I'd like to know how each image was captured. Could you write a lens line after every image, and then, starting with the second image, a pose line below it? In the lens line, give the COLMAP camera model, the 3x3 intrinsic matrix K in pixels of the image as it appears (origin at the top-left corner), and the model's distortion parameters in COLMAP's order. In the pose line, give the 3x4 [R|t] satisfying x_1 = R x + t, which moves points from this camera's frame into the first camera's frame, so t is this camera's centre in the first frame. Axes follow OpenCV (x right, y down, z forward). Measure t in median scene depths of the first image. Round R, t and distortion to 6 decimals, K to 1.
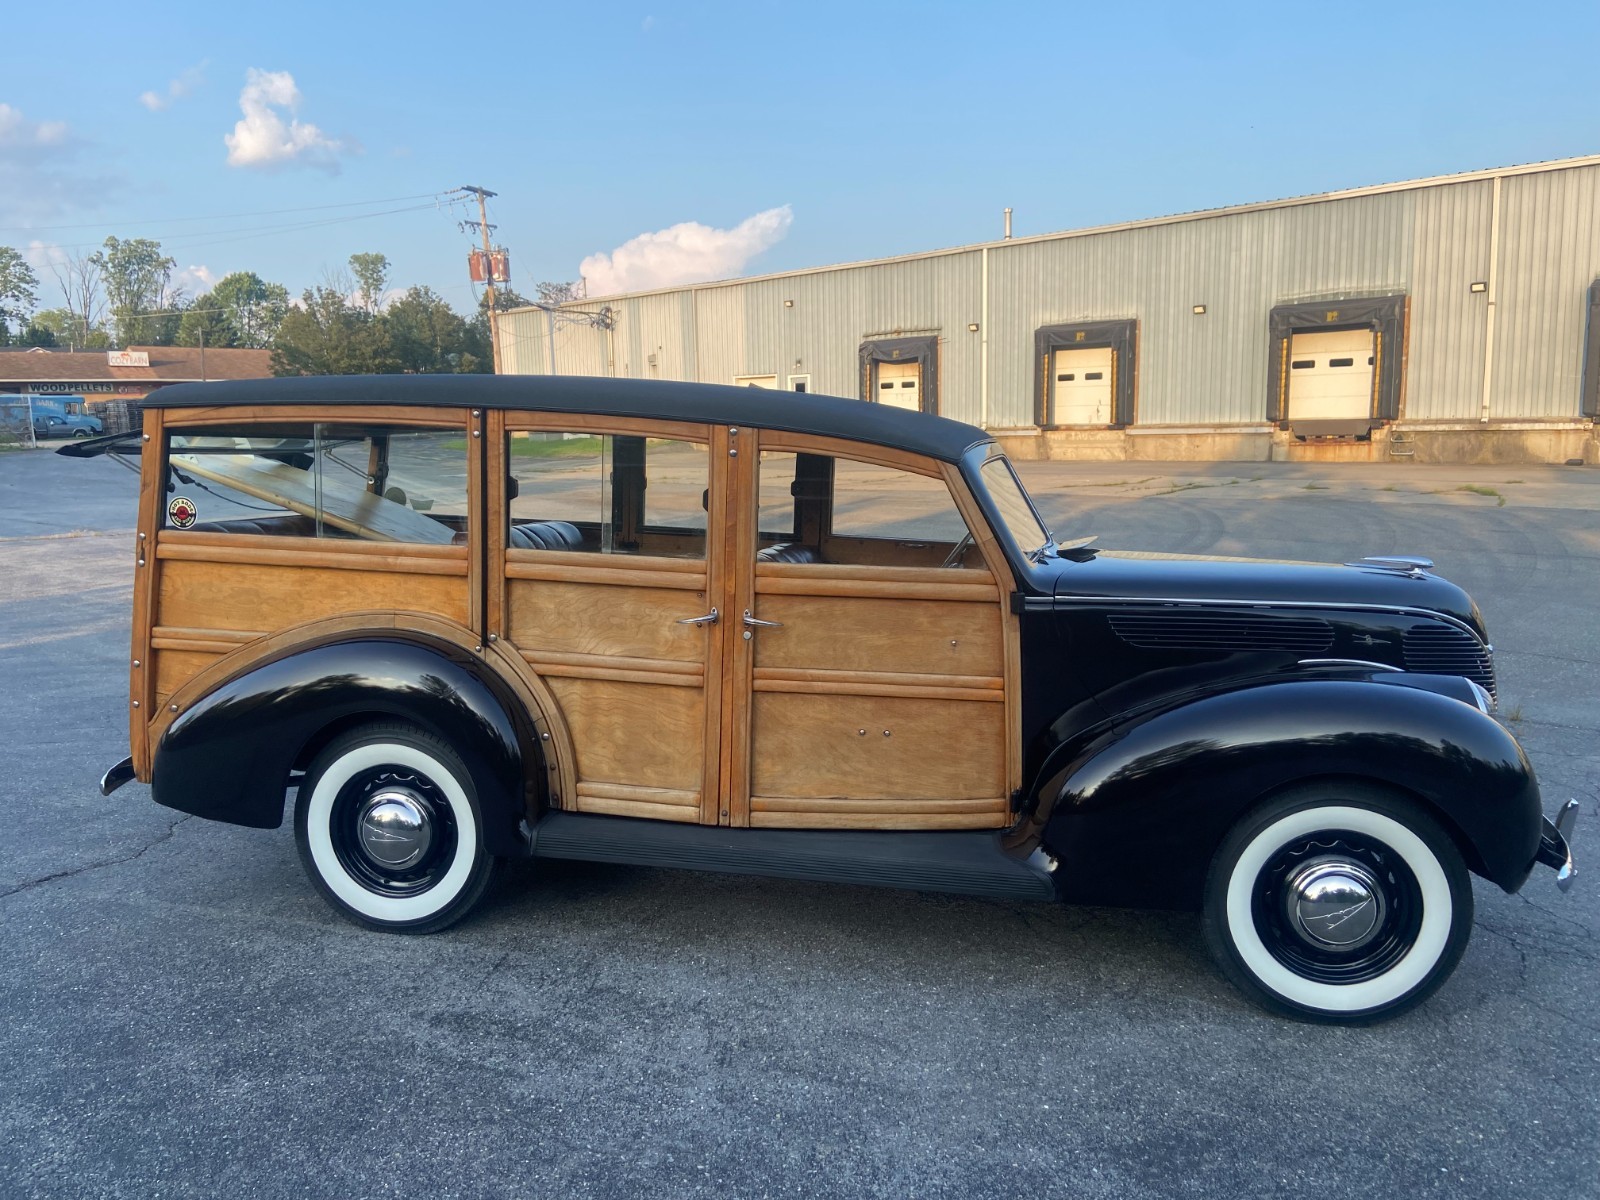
lens RADIAL K [[1199.5, 0, 790.4], [0, 1199.5, 596.3], [0, 0, 1]] dist [0.124311, -0.157849]
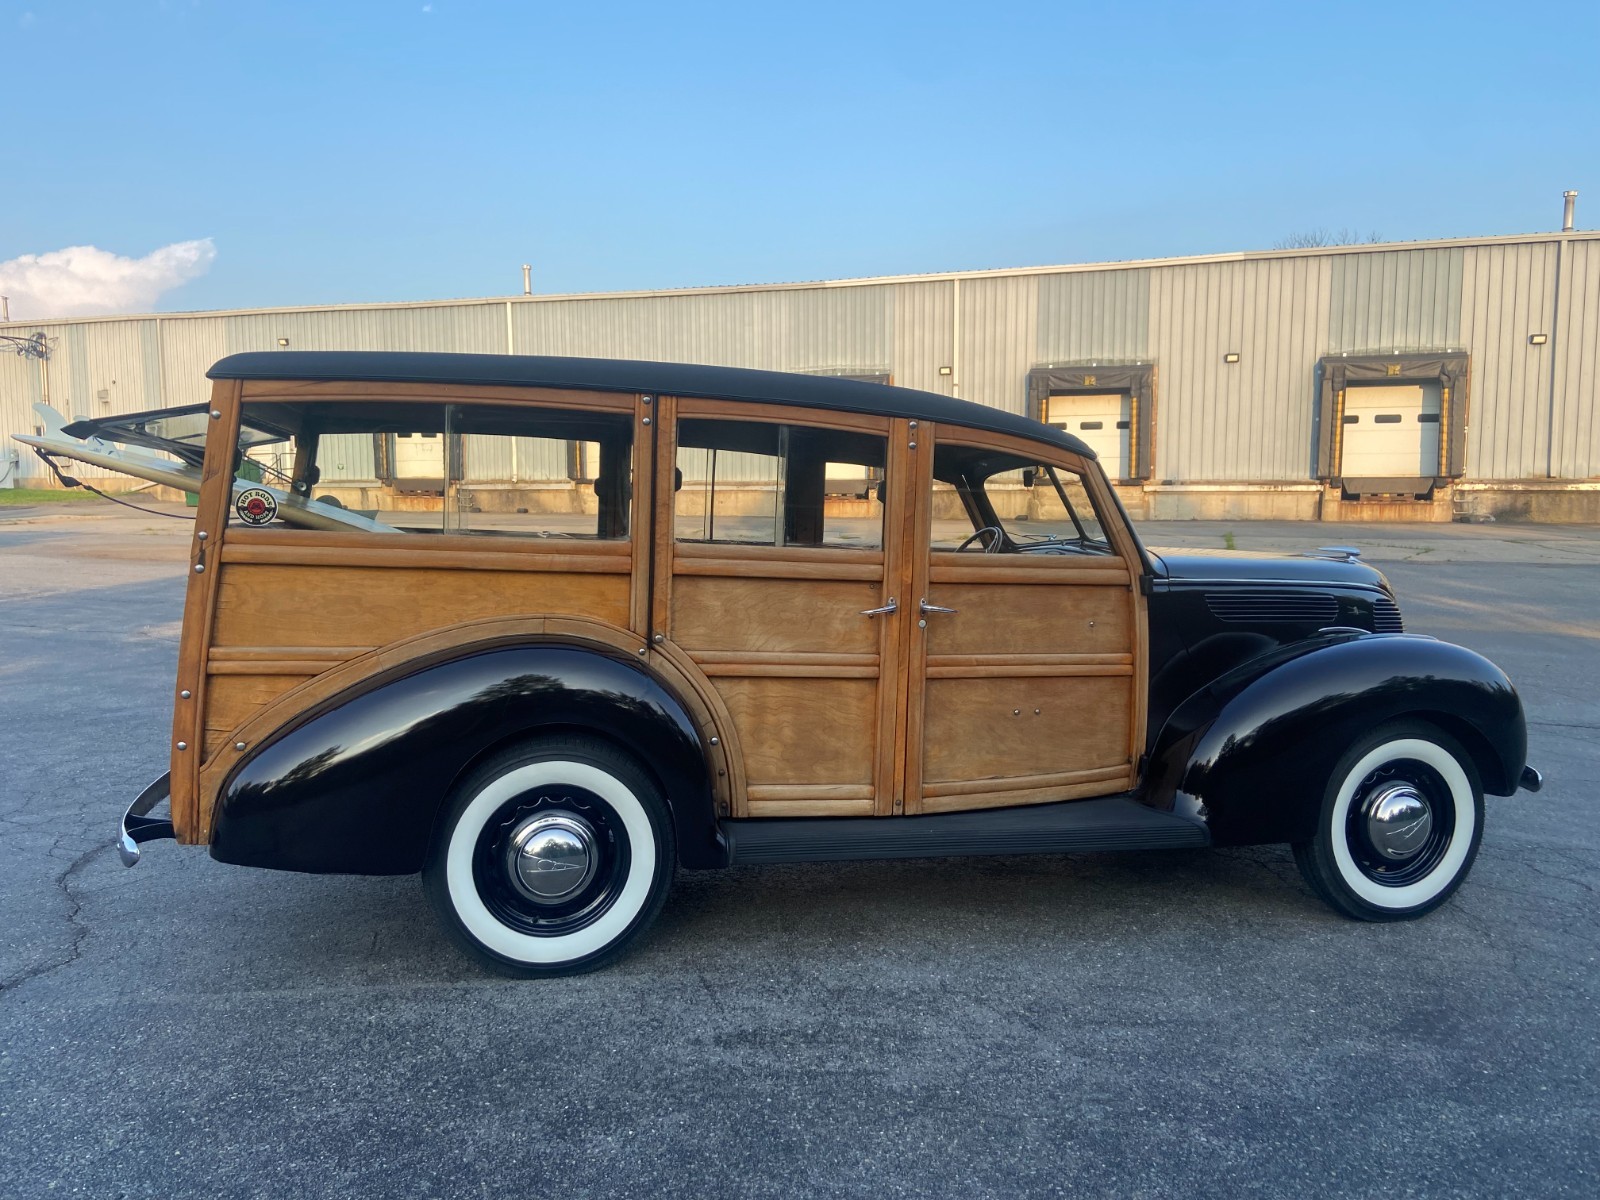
lens RADIAL K [[1199.5, 0, 790.4], [0, 1199.5, 596.3], [0, 0, 1]] dist [0.124311, -0.157849]
pose [[0.908470, -0.023820, 0.417270, -0.539679], [0.044180, 0.998254, -0.039201, 0.042348], [-0.415608, 0.054048, 0.907937, 0.110443]]
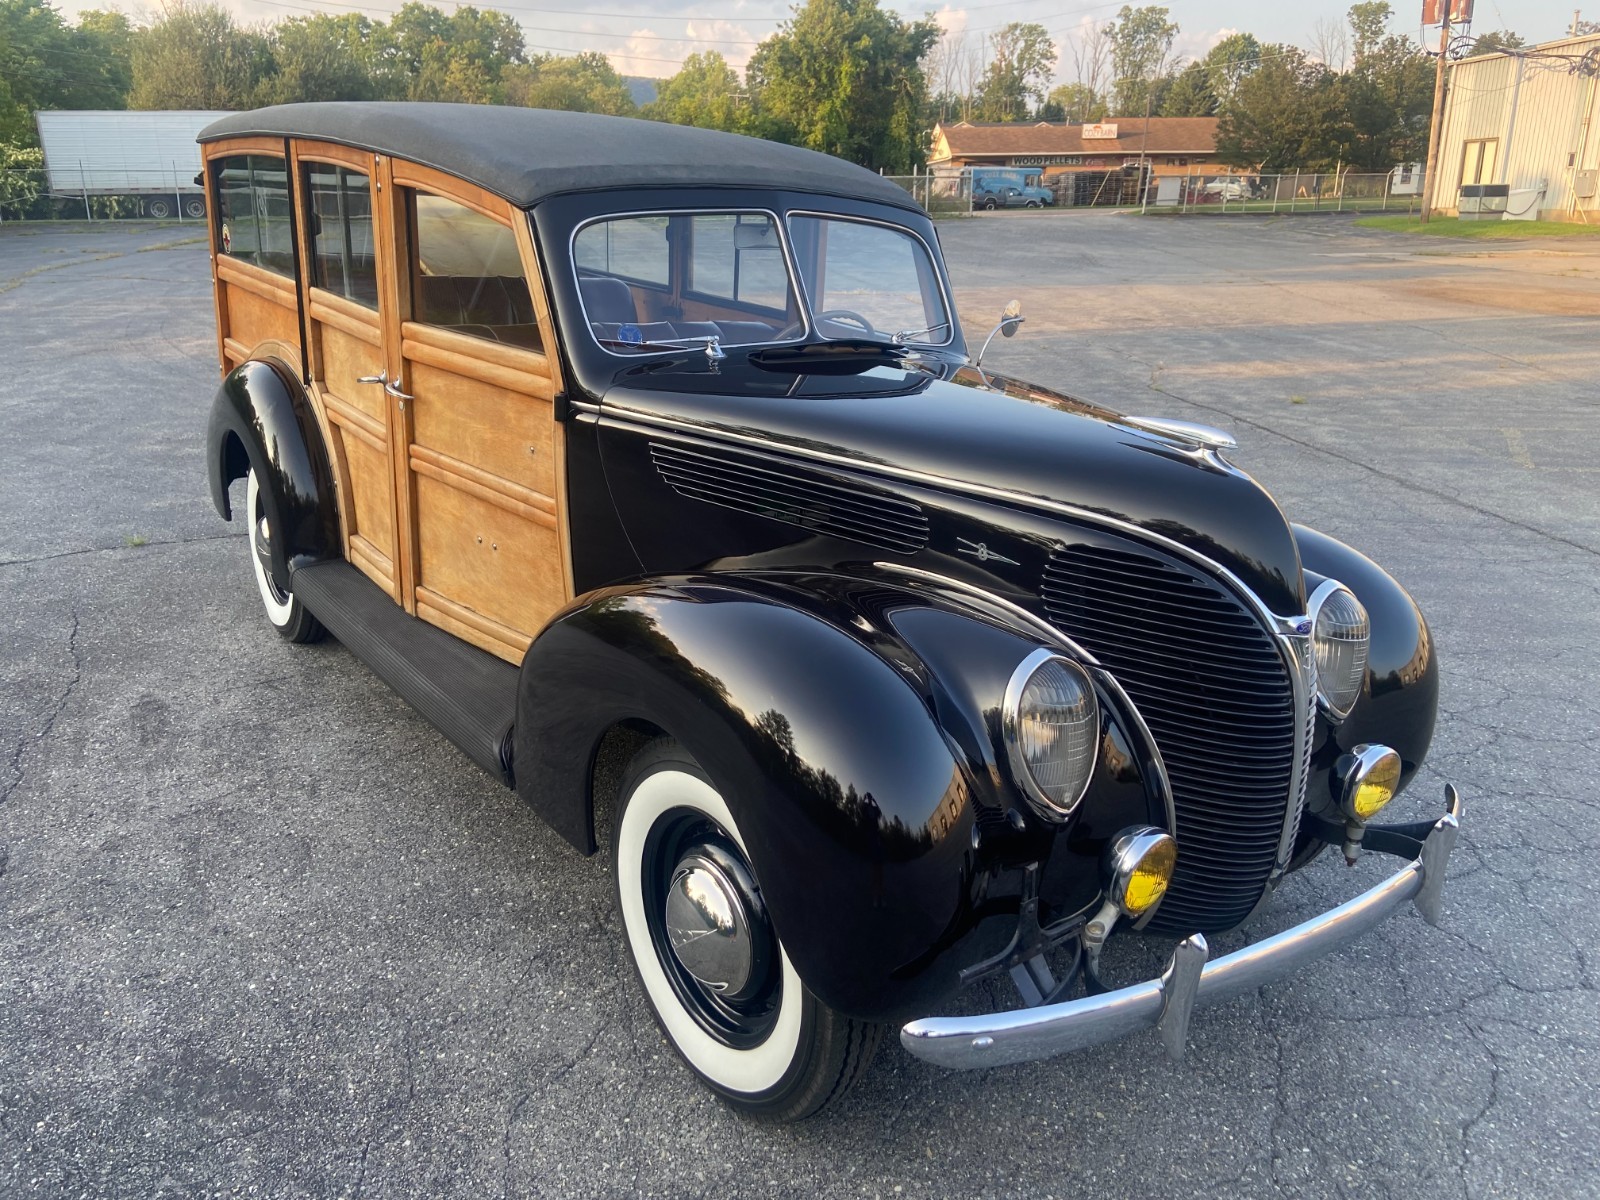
lens RADIAL K [[1201.4, 0, 806.1], [0, 1201.4, 592.3], [0, 0, 1]] dist [0.125049, -0.161661]
pose [[0.741426, 0.225624, -0.631967, 0.747083], [-0.115404, 0.970620, 0.211136, -0.055045], [0.661037, -0.083610, 0.745681, 0.494141]]
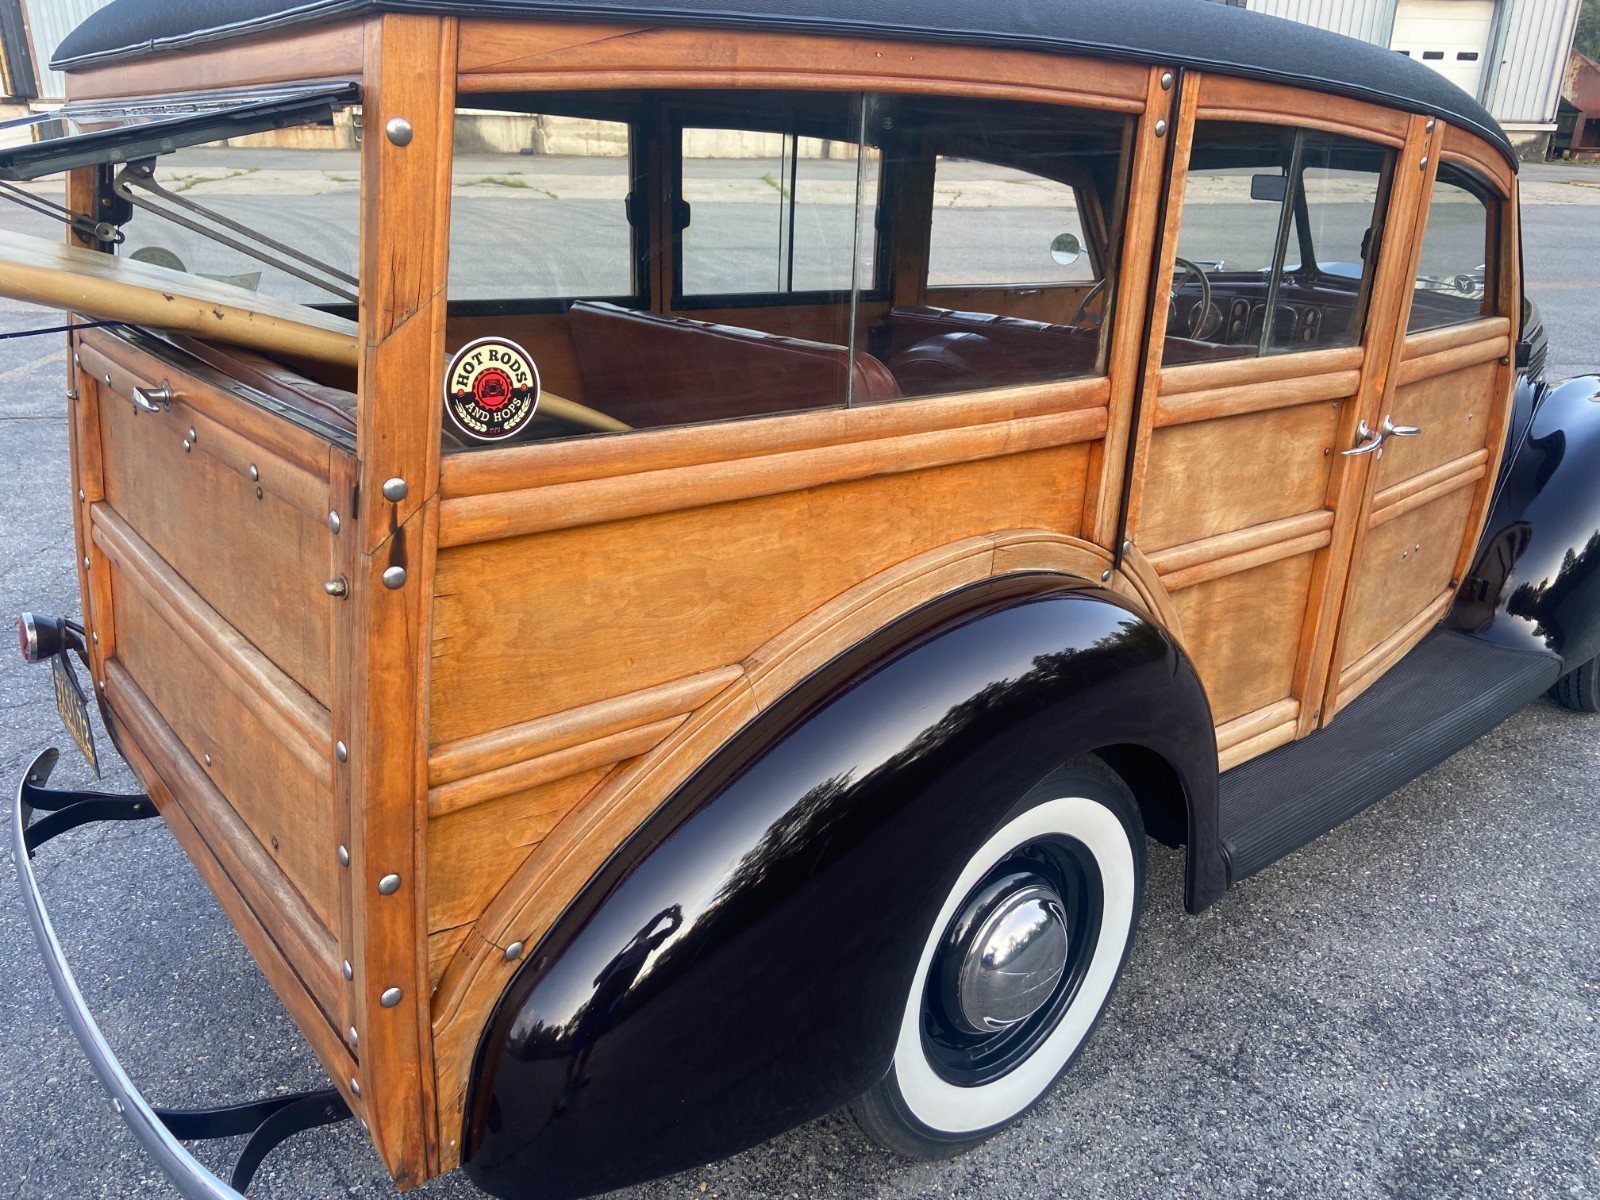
lens RADIAL K [[1199.5, 0, 790.4], [0, 1199.5, 596.3], [0, 0, 1]] dist [0.124311, -0.157849]
pose [[0.635949, -0.265223, 0.724724, -0.720880], [0.083290, 0.957192, 0.277211, -0.102167], [-0.767223, -0.115929, 0.630816, 0.776799]]
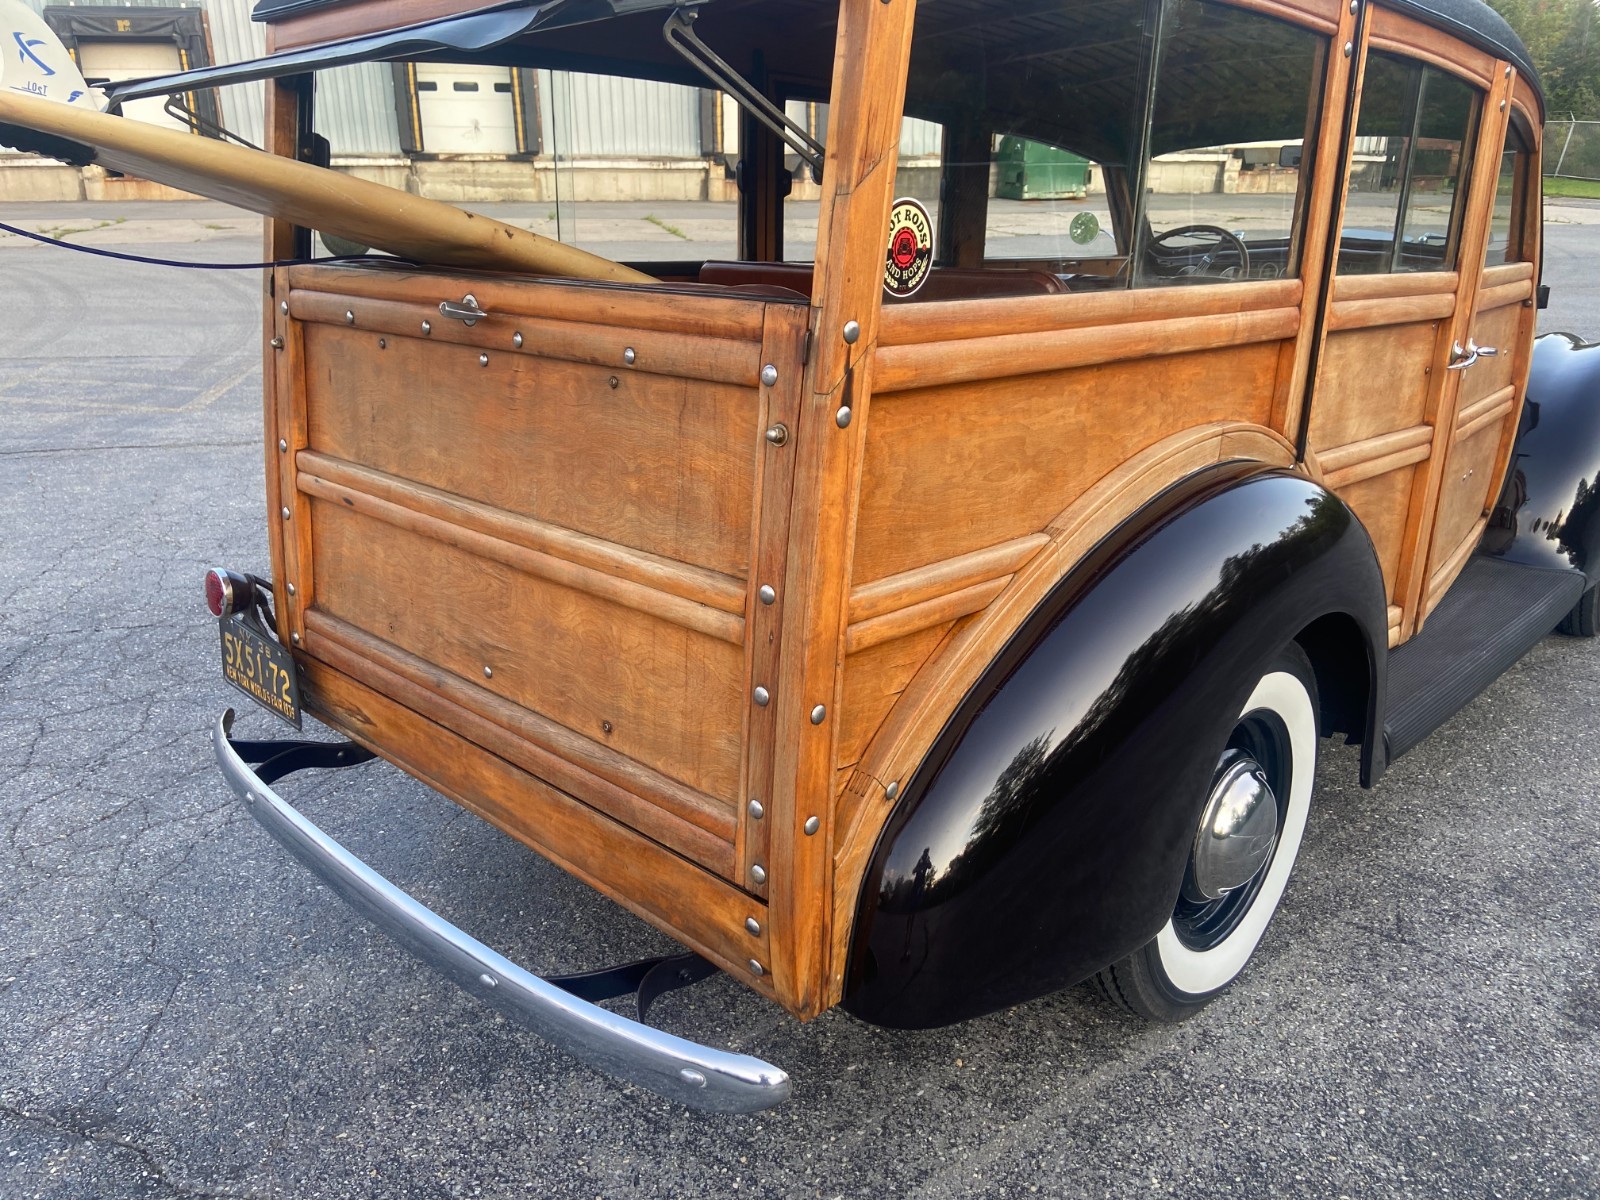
lens RADIAL K [[1200.1, 0, 777.7], [0, 1200.1, 605.0], [0, 0, 1]] dist [0.119762, -0.148607]
pose [[0.554365, -0.273615, 0.786012, -0.848568], [0.108039, 0.960082, 0.258011, -0.067008], [-0.825231, -0.058113, 0.561797, 0.875581]]
